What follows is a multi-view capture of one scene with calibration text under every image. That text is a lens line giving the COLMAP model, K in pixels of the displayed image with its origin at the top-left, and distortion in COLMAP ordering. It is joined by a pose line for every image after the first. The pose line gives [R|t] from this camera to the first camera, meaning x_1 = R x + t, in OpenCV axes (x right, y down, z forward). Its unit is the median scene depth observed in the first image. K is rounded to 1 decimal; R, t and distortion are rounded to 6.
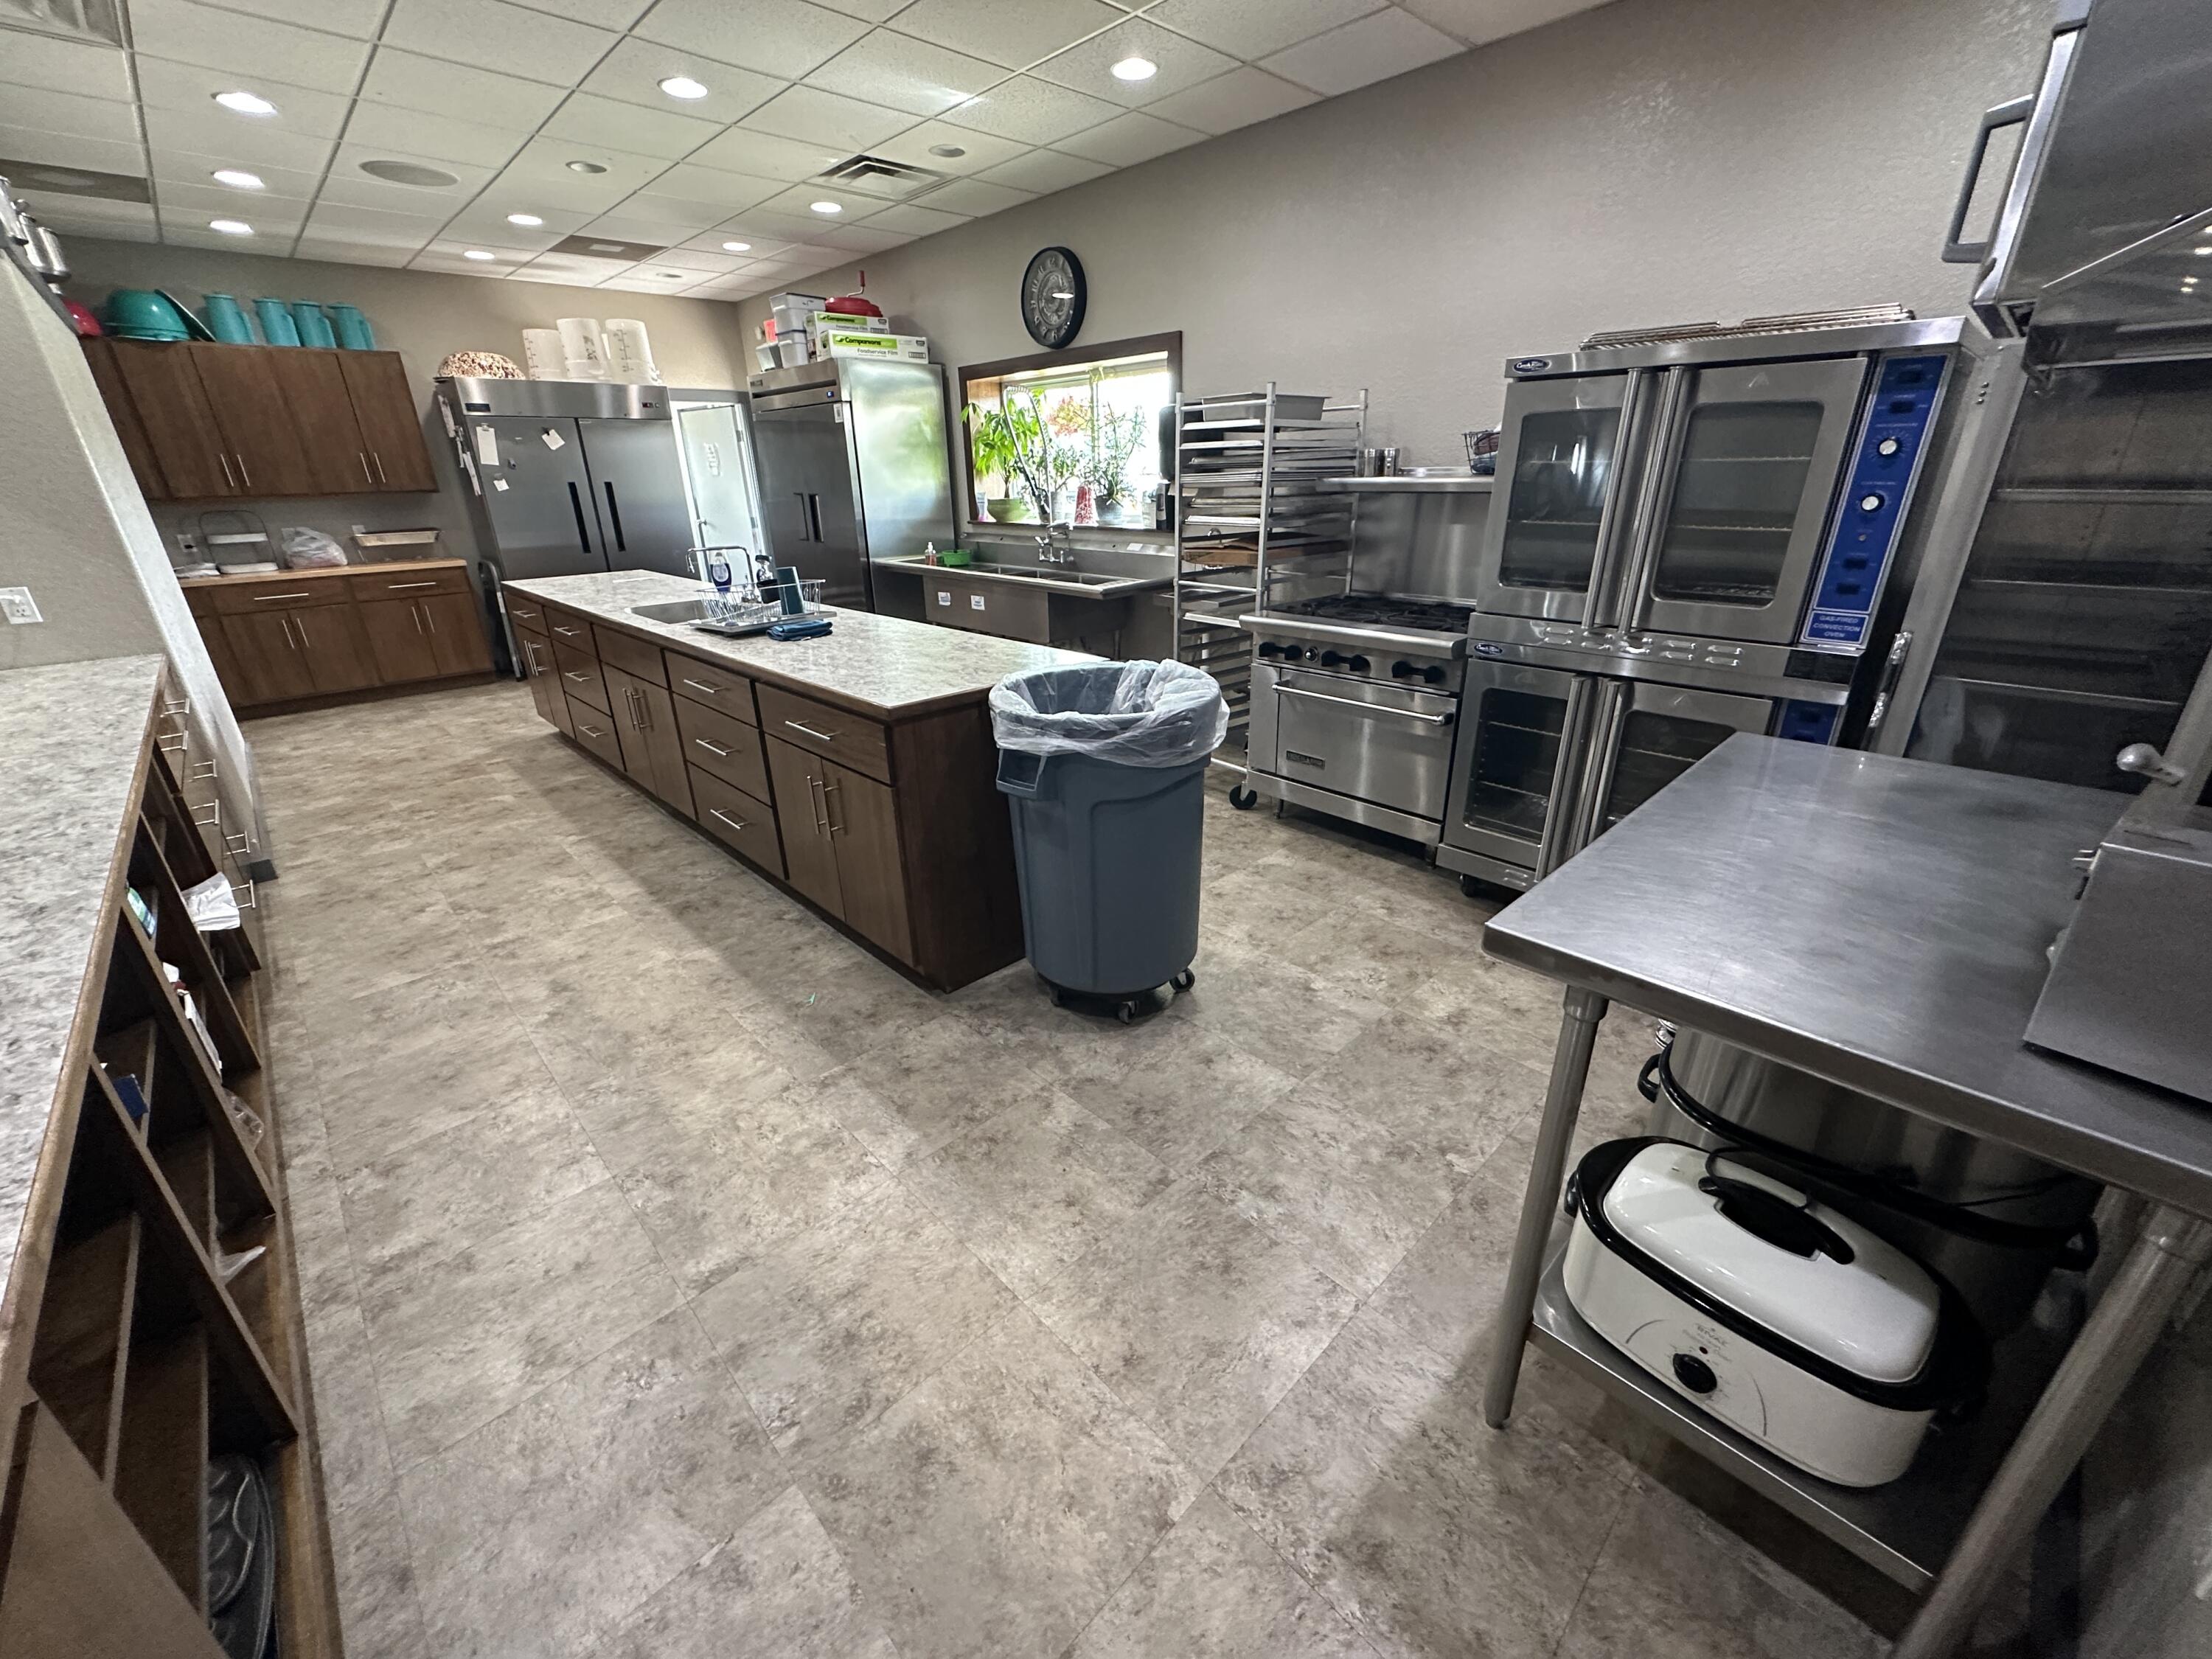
lens RADIAL K [[887.8, 0, 1102.8], [0, 887.8, 832.4], [0, 0, 1]] dist [-0.004937, 0.001408]
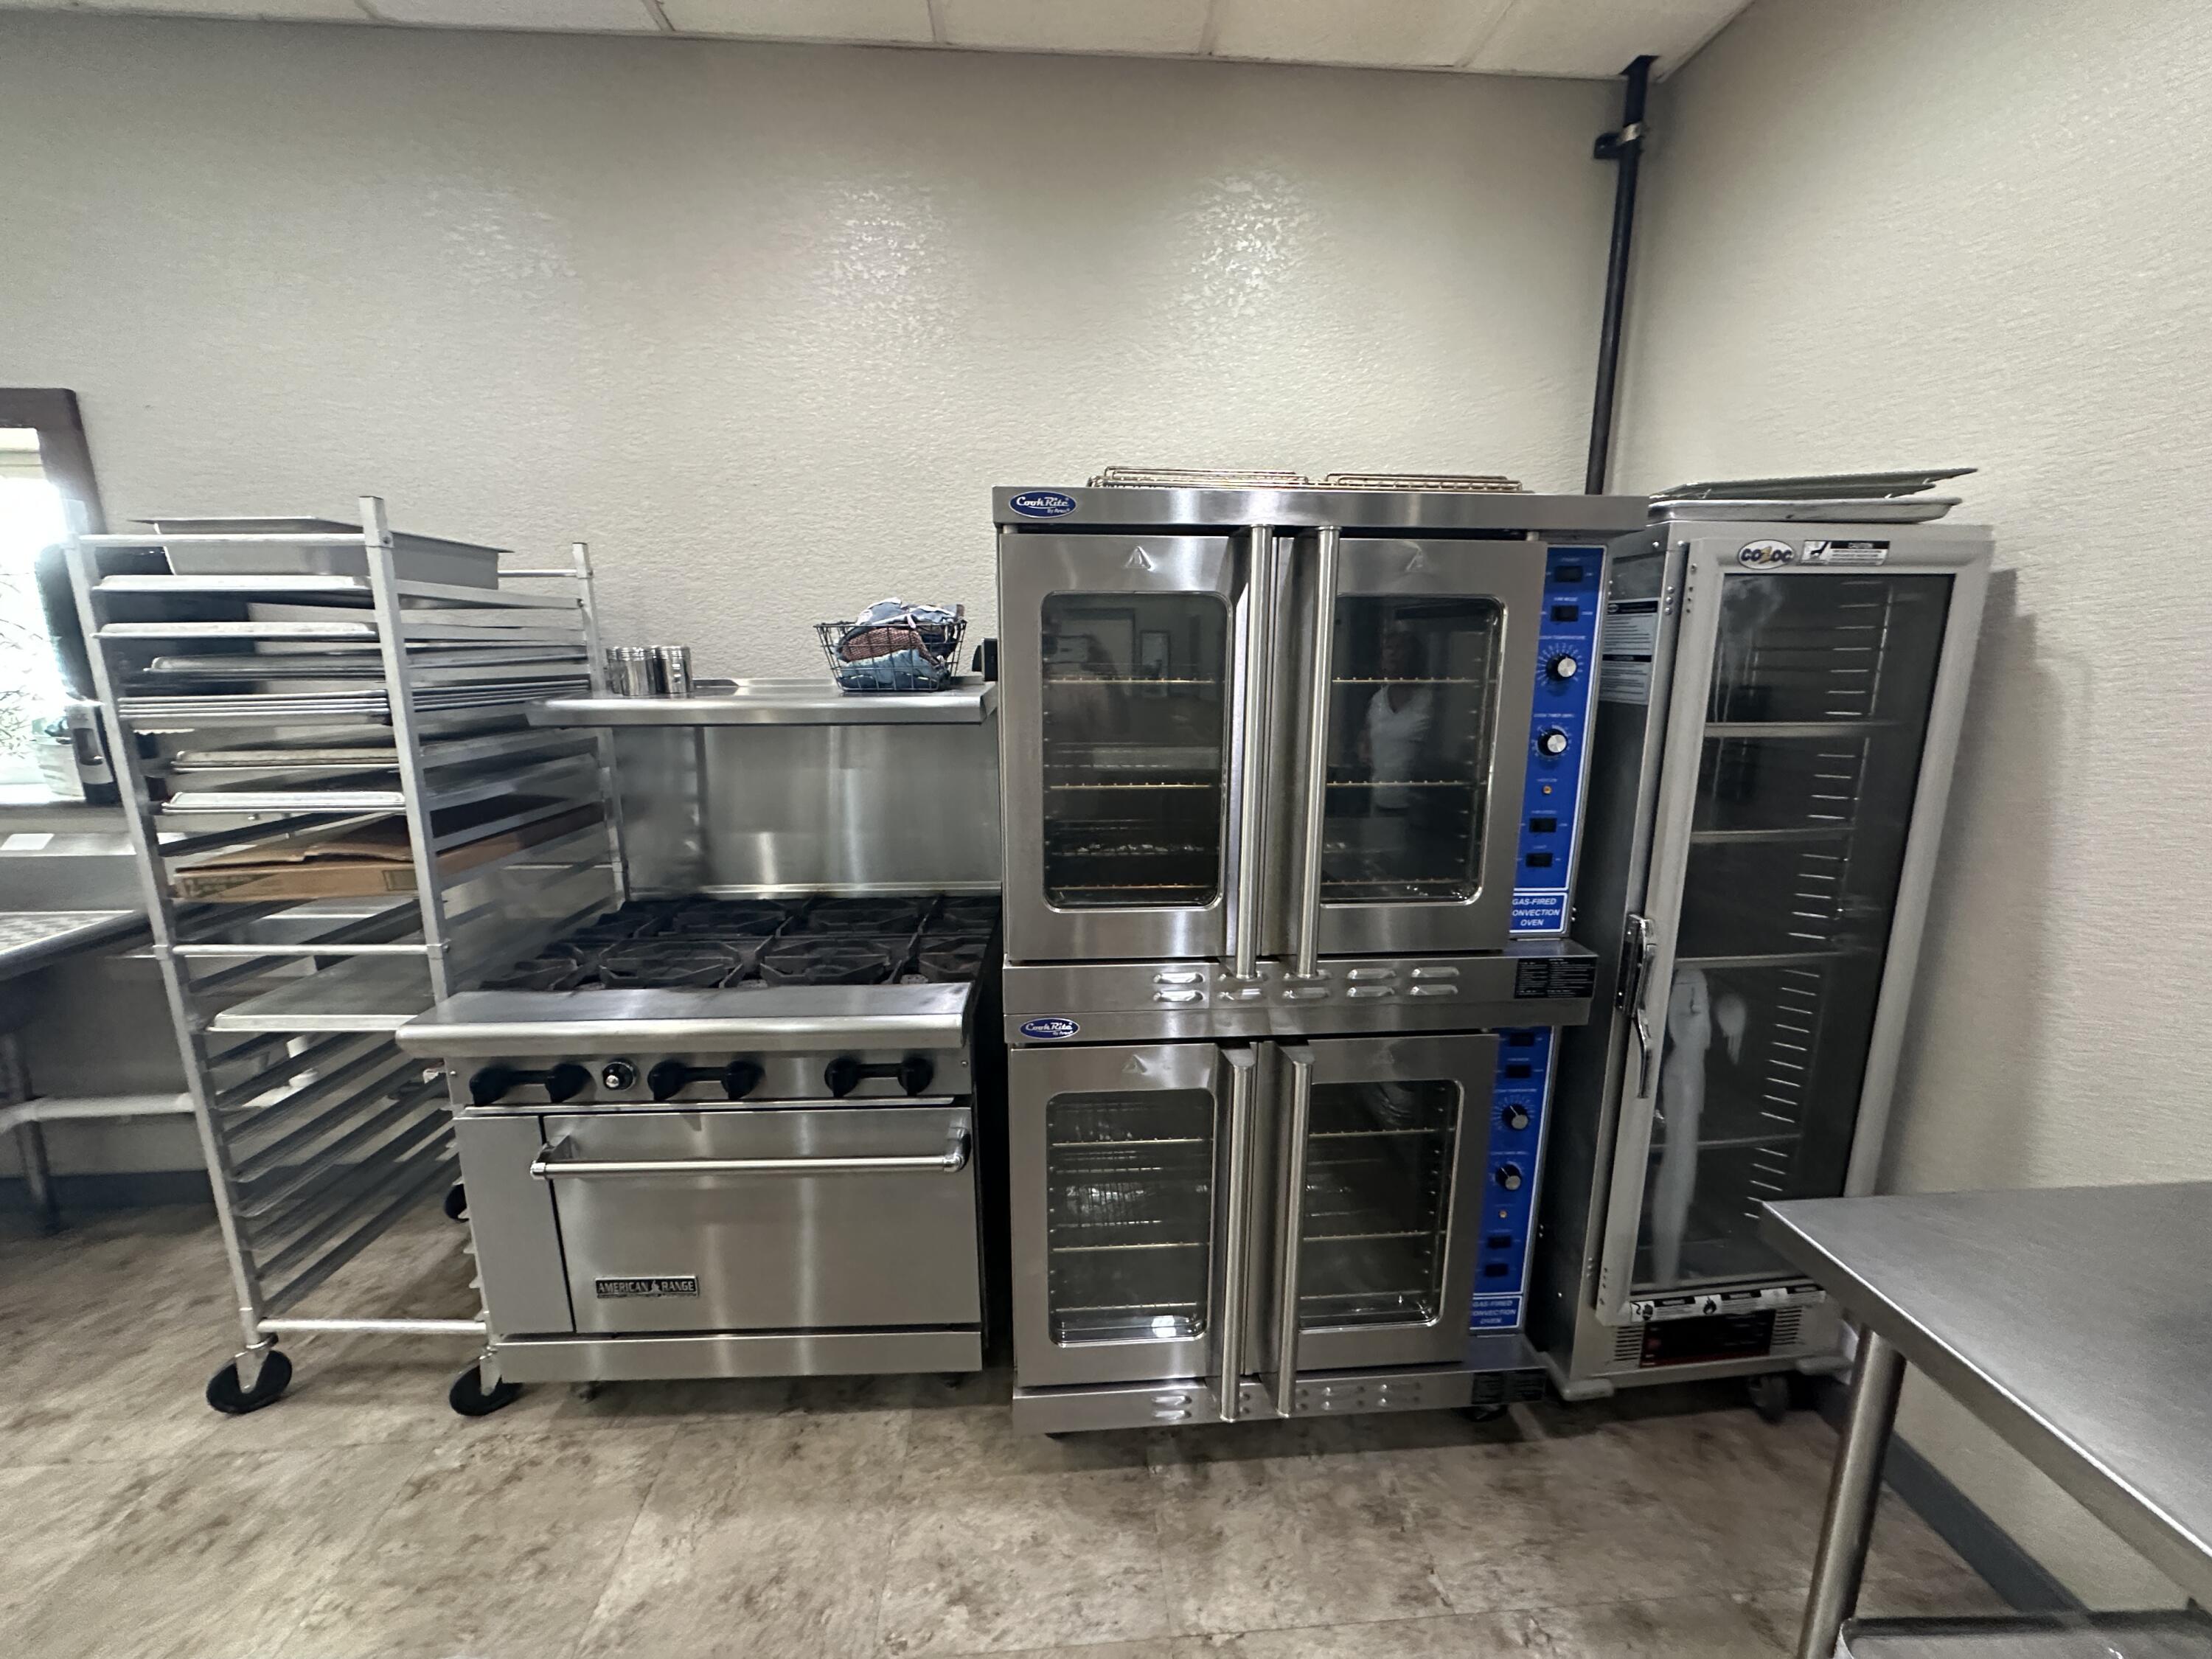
lens RADIAL K [[887.8, 0, 1104.6], [0, 887.8, 833.1], [0, 0, 1]] dist [-0.004937, 0.001408]
pose [[0.639054, -0.137167, 0.756832, 0.064444], [0.283227, 0.956797, -0.065742, -0.205169], [-0.715117, 0.256368, 0.650294, 0.468121]]
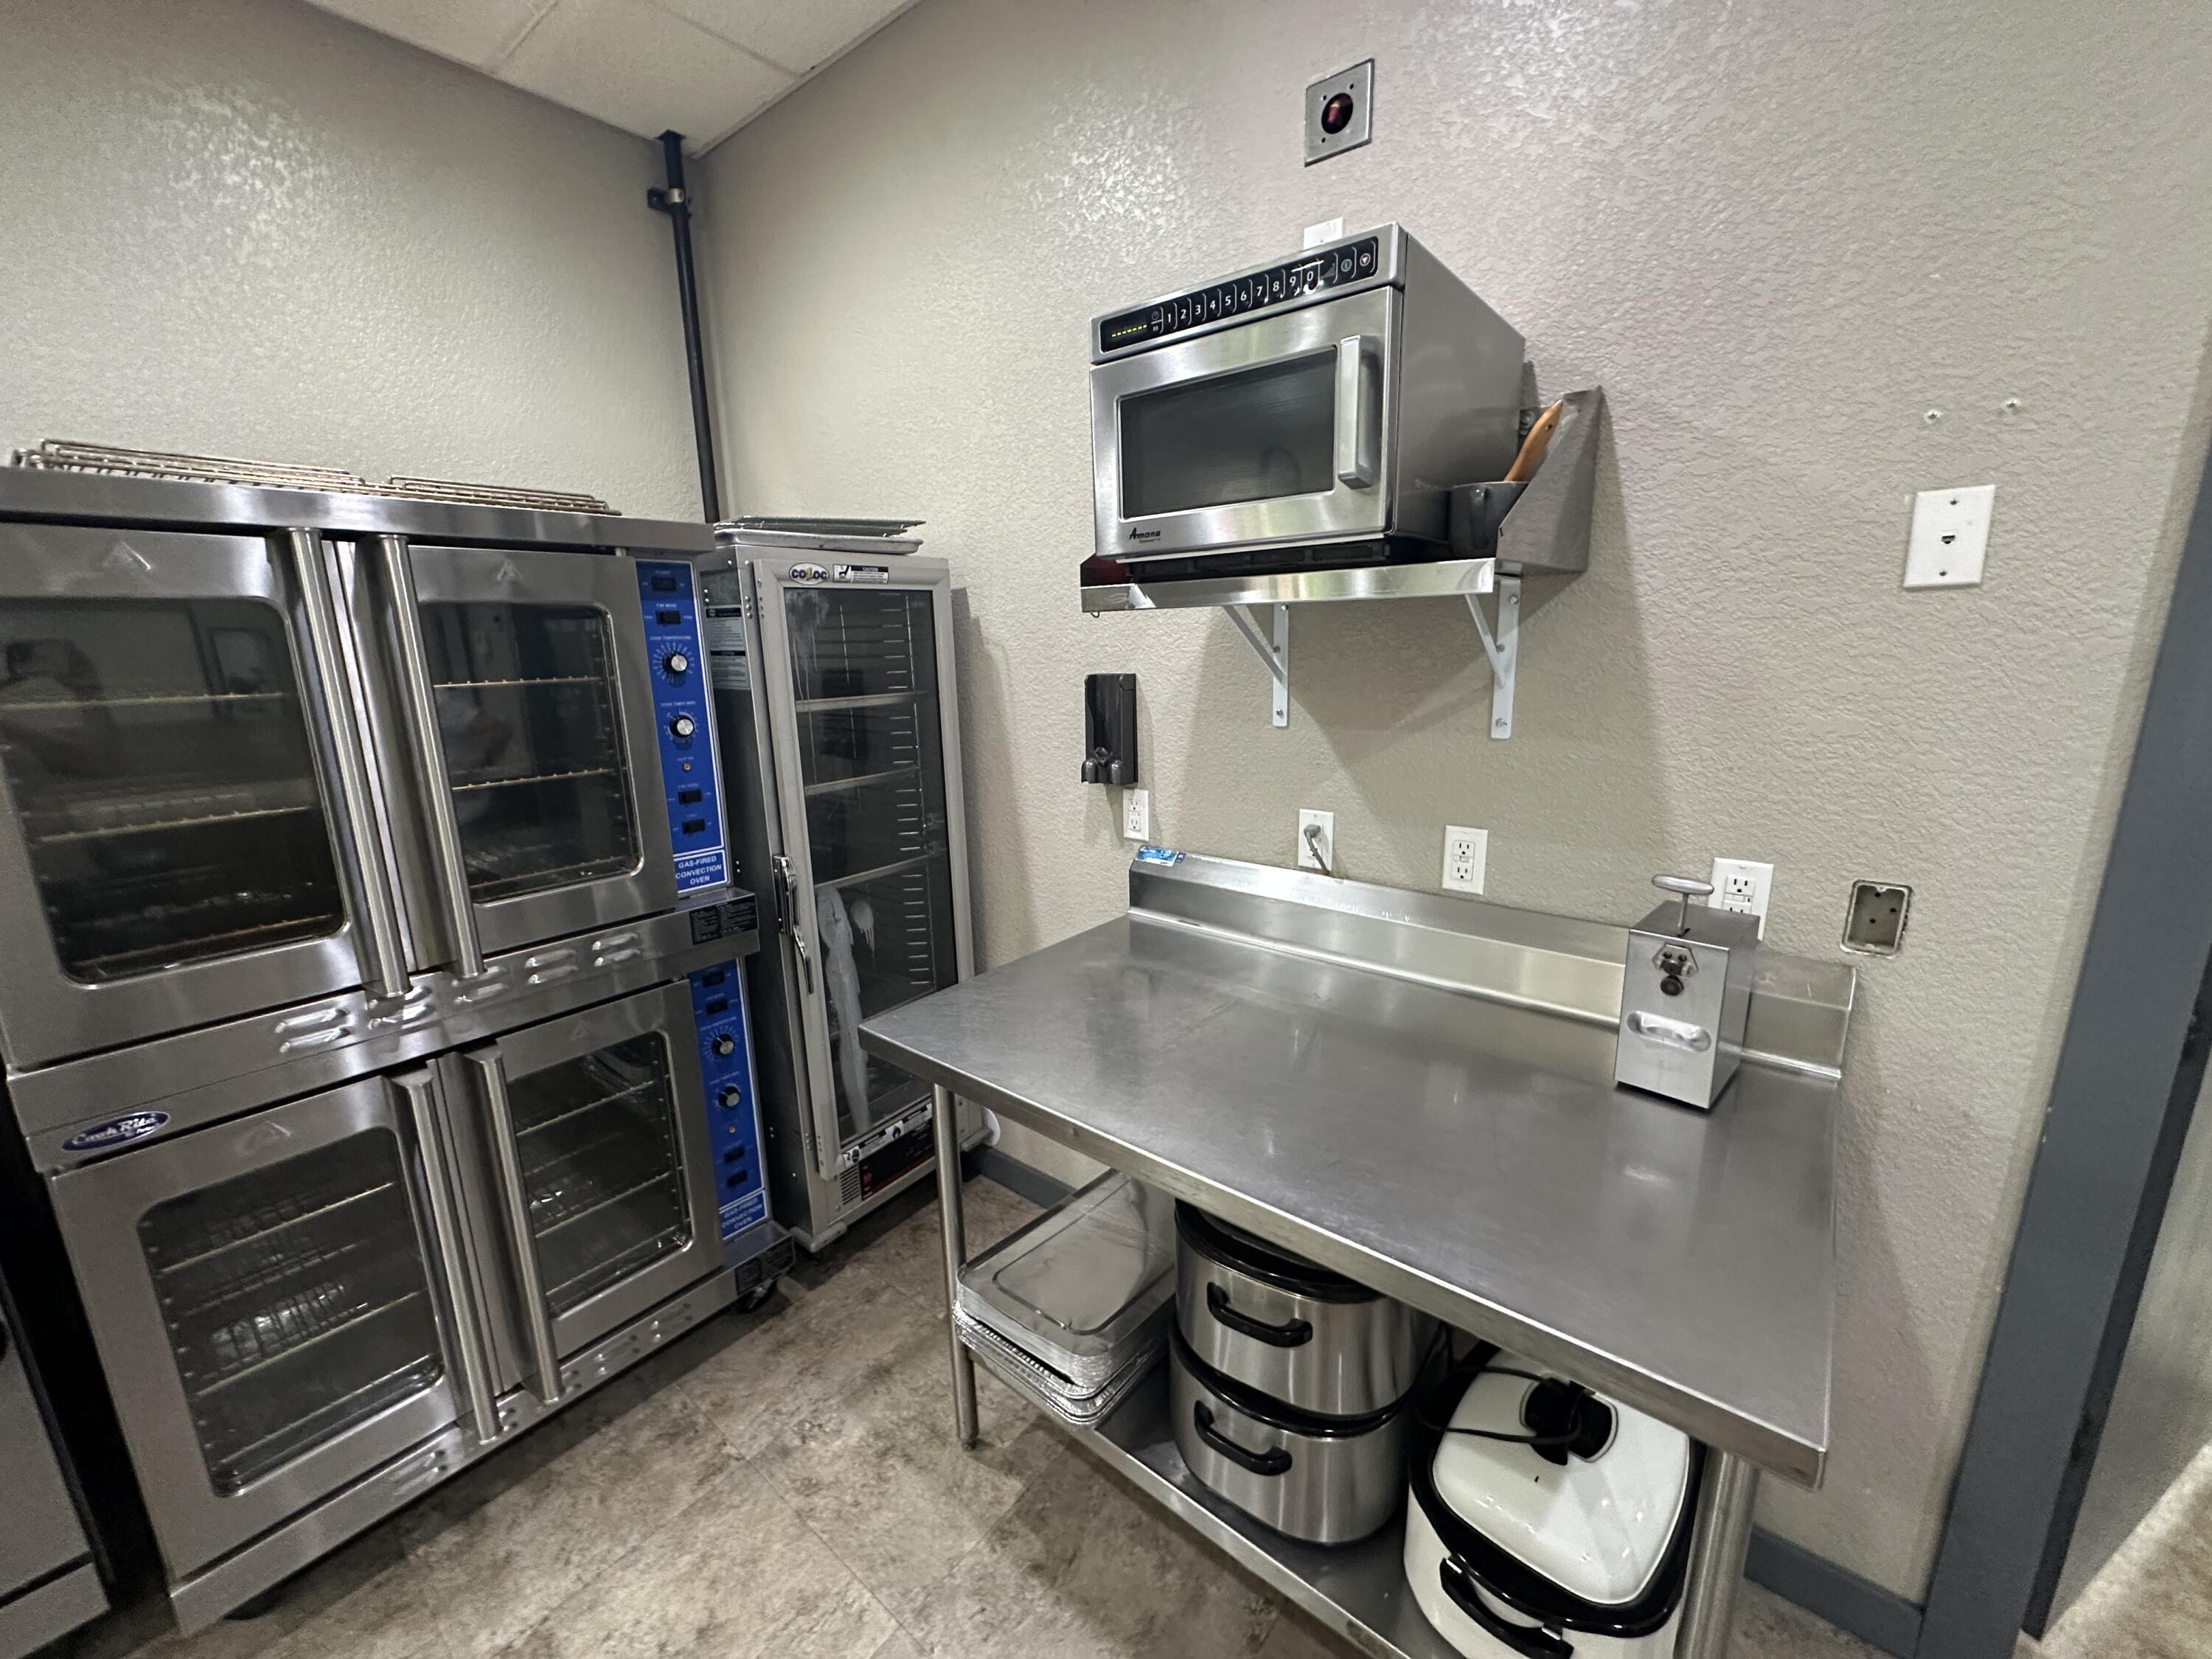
lens RADIAL K [[887.8, 0, 1111.2], [0, 887.8, 830.0], [0, 0, 1]] dist [-0.004937, 0.001408]
pose [[-0.126135, -0.193230, 0.973012, 0.001944], [0.402333, 0.886590, 0.228224, -0.180463], [-0.906762, 0.420262, -0.034087, 0.405407]]
